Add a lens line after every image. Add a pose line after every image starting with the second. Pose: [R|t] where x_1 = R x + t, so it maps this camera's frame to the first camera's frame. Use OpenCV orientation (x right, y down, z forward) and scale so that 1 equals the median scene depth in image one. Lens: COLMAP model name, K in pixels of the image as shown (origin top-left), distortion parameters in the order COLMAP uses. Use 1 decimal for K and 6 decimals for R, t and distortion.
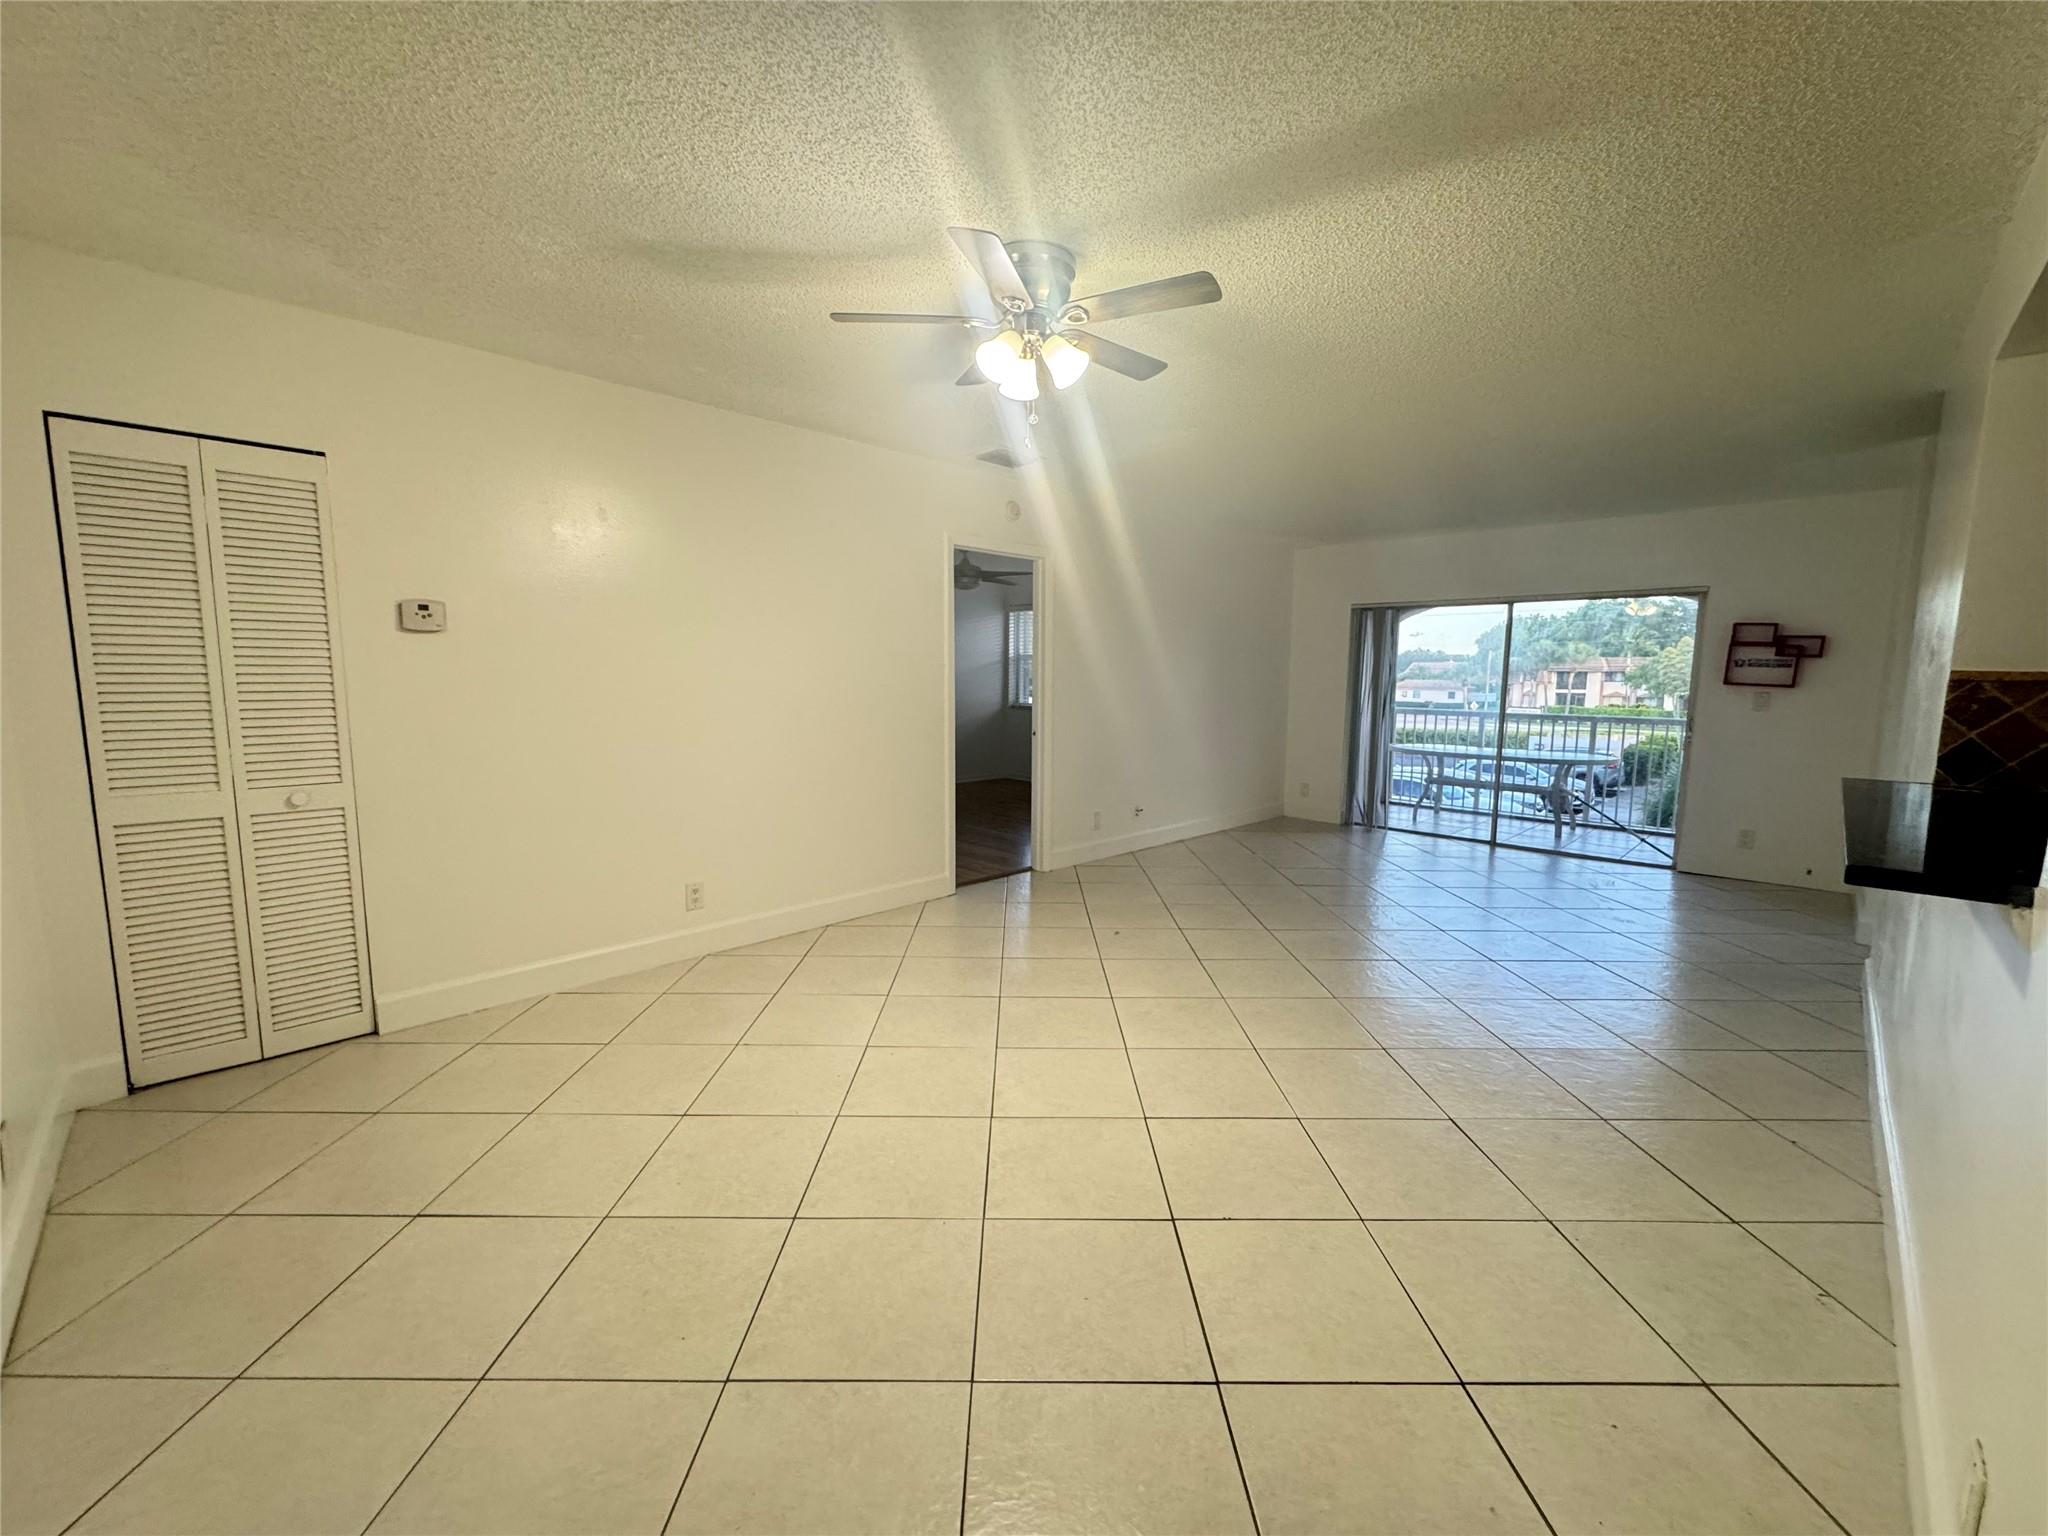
lens RADIAL K [[823.8, 0, 1024.0], [0, 823.8, 768.0], [0, 0, 1]] dist [0.000259, 0.000025]
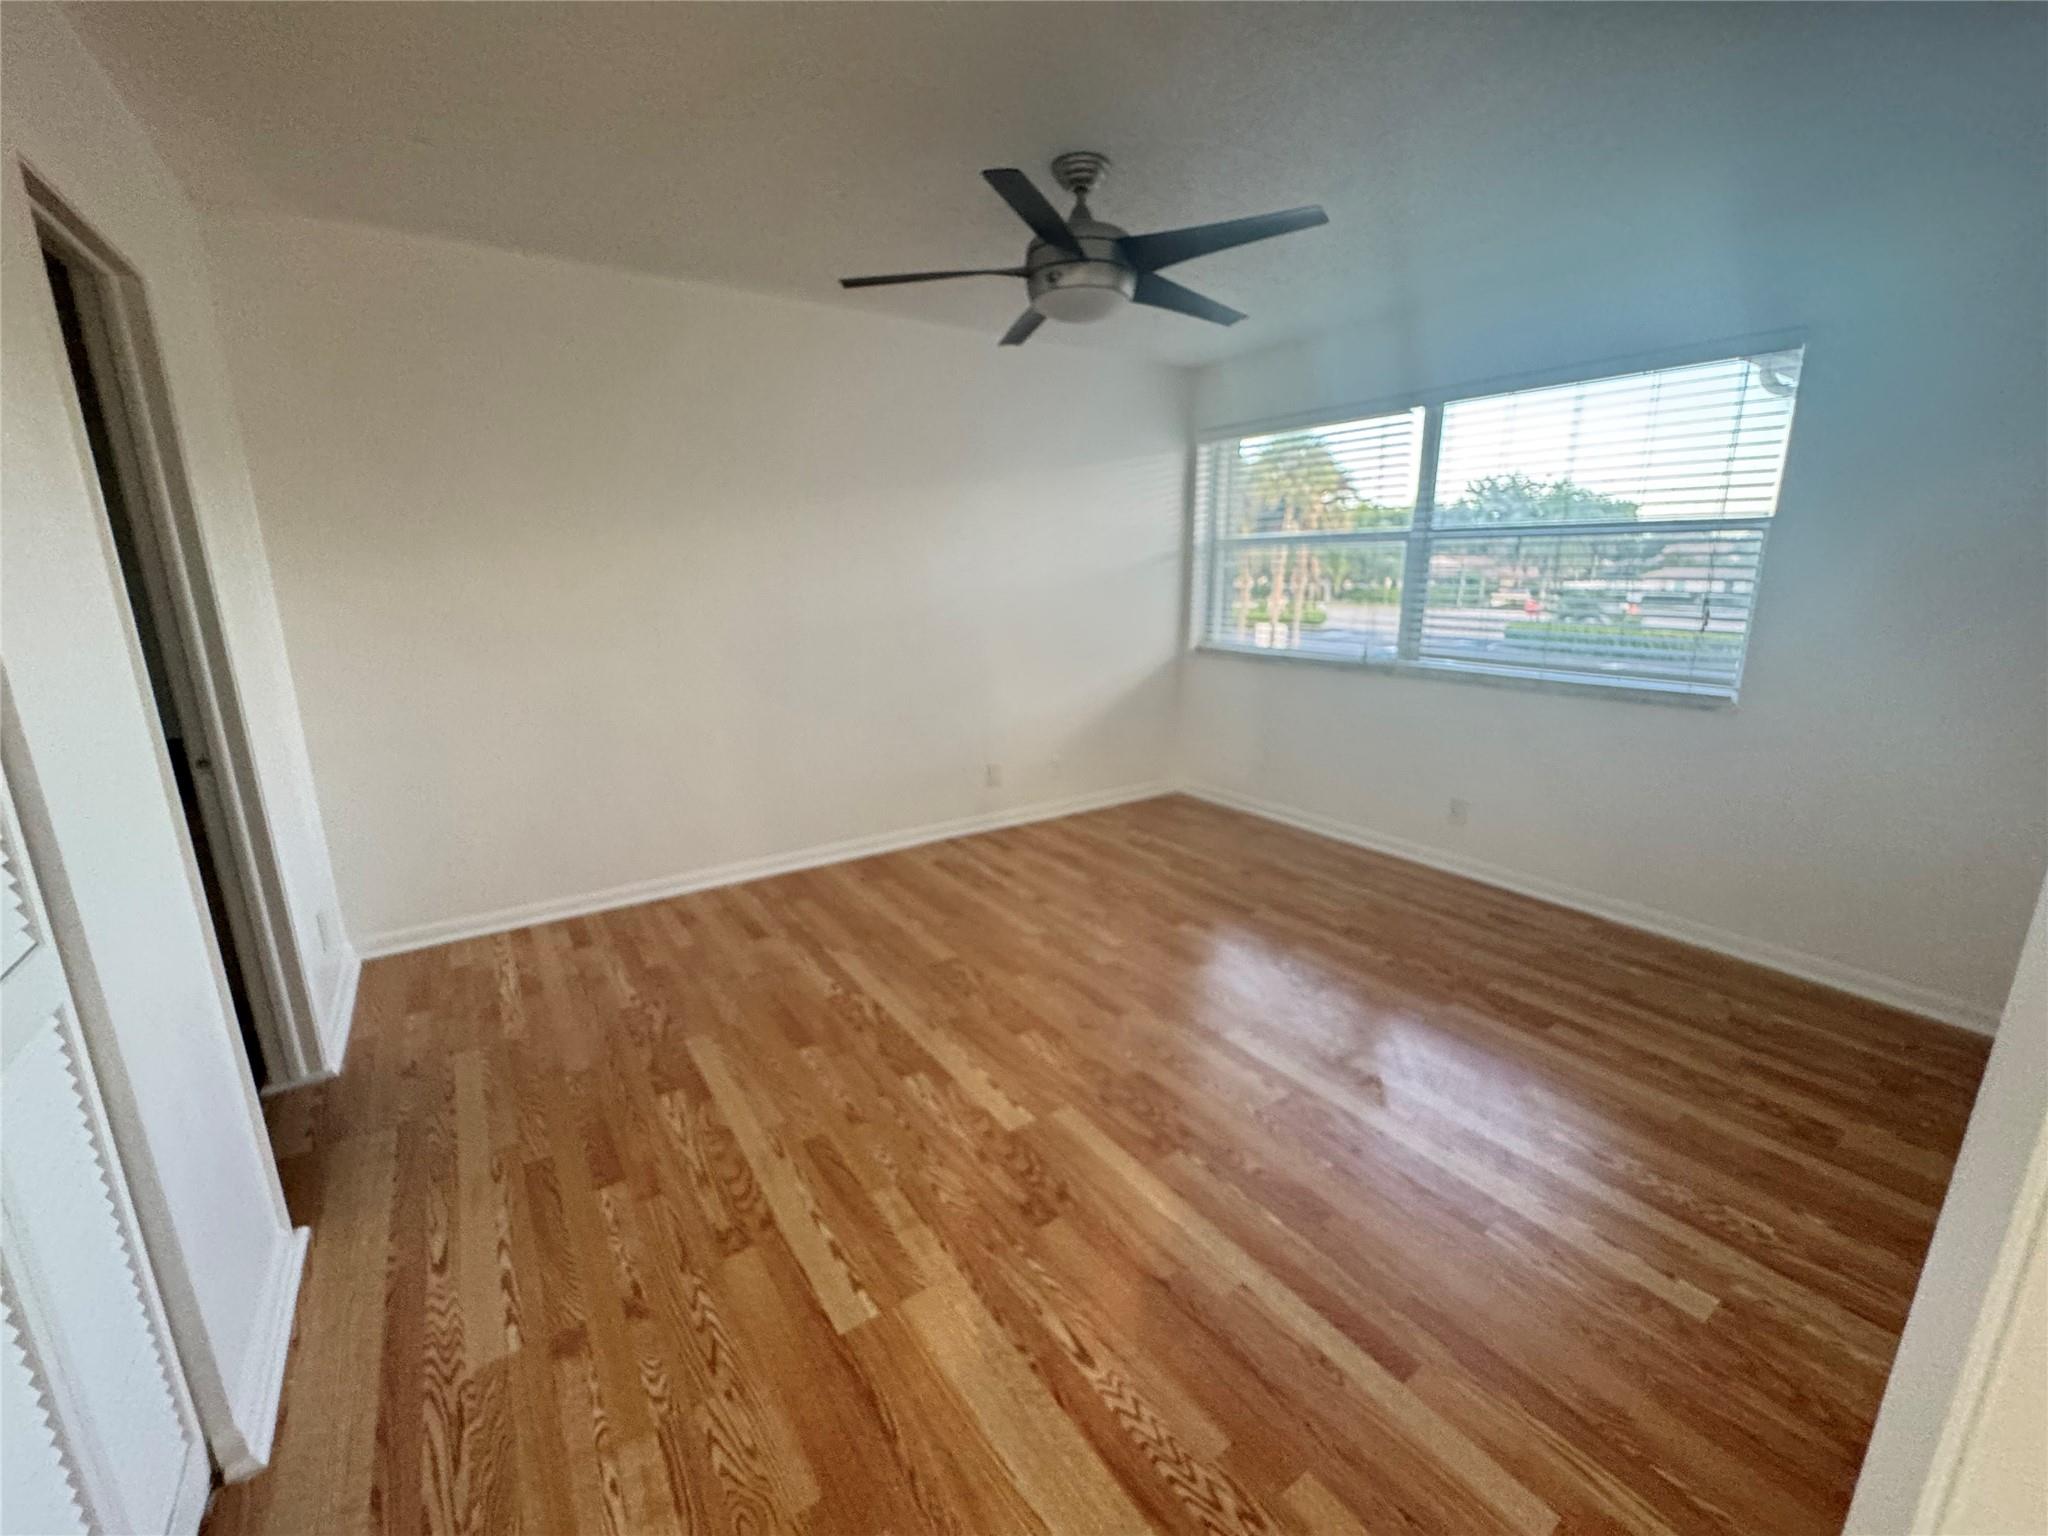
lens RADIAL K [[823.8, 0, 1024.0], [0, 823.8, 768.0], [0, 0, 1]] dist [0.000259, 0.000025]
pose [[0.980687, 0.037048, -0.192044, -0.018064], [-0.012429, 0.991716, 0.127850, -0.066374], [0.195189, -0.122994, 0.973023, 0.503496]]
